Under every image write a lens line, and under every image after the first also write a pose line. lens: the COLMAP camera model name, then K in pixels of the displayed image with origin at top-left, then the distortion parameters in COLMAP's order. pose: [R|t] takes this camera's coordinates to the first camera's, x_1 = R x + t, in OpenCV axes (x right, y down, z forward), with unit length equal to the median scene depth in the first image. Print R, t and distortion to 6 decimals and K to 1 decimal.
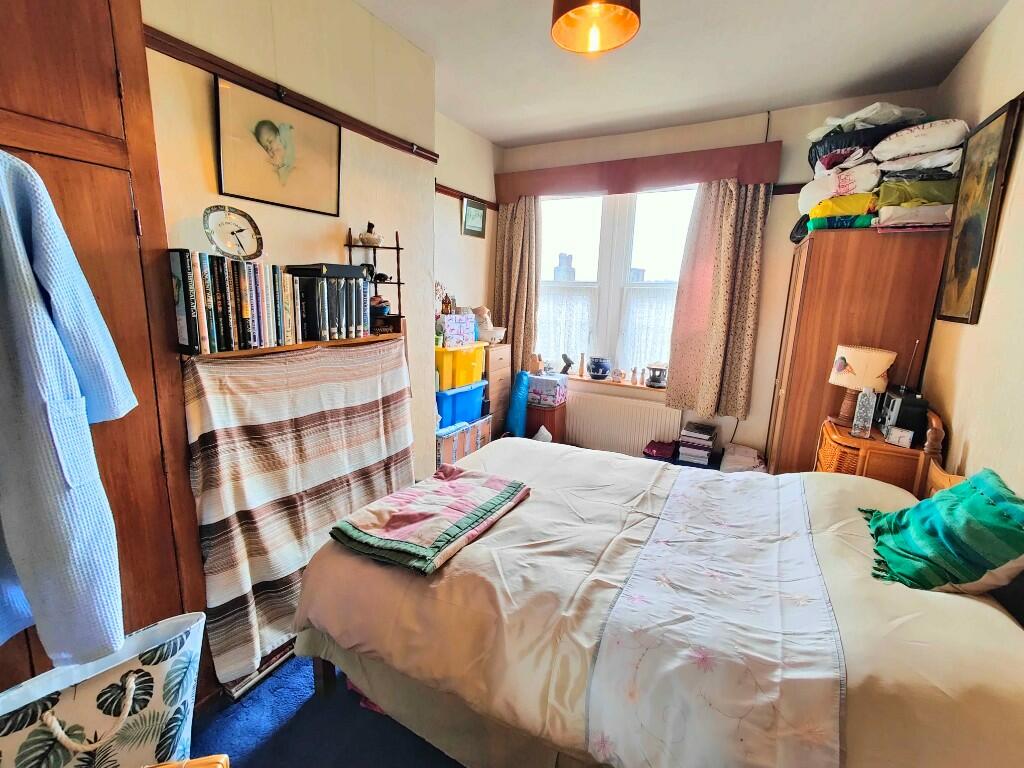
lens RADIAL K [[451.6, 0, 512.0], [0, 451.6, 384.0], [0, 0, 1]] dist [0.008963, -0.000348]
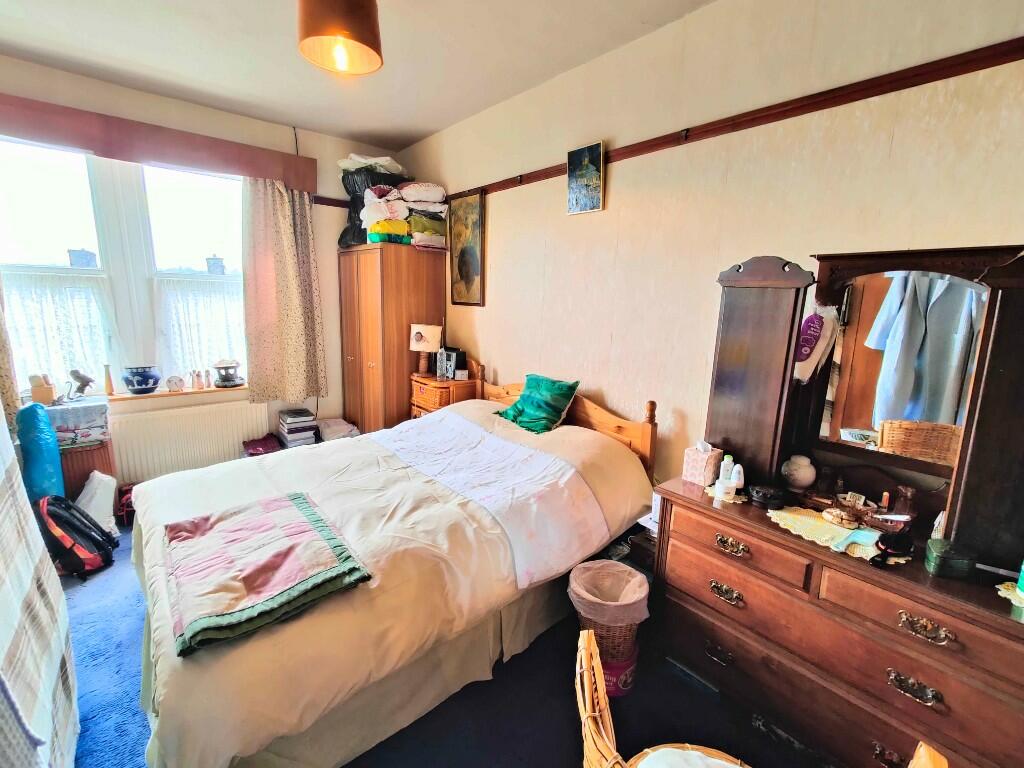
lens RADIAL K [[451.6, 0, 512.0], [0, 451.6, 384.0], [0, 0, 1]] dist [0.008963, -0.000348]
pose [[0.356319, -0.195906, 0.913596, -0.553040], [0.173034, 0.974695, 0.141522, -0.049886], [-0.918202, 0.107656, 0.381201, 0.175082]]
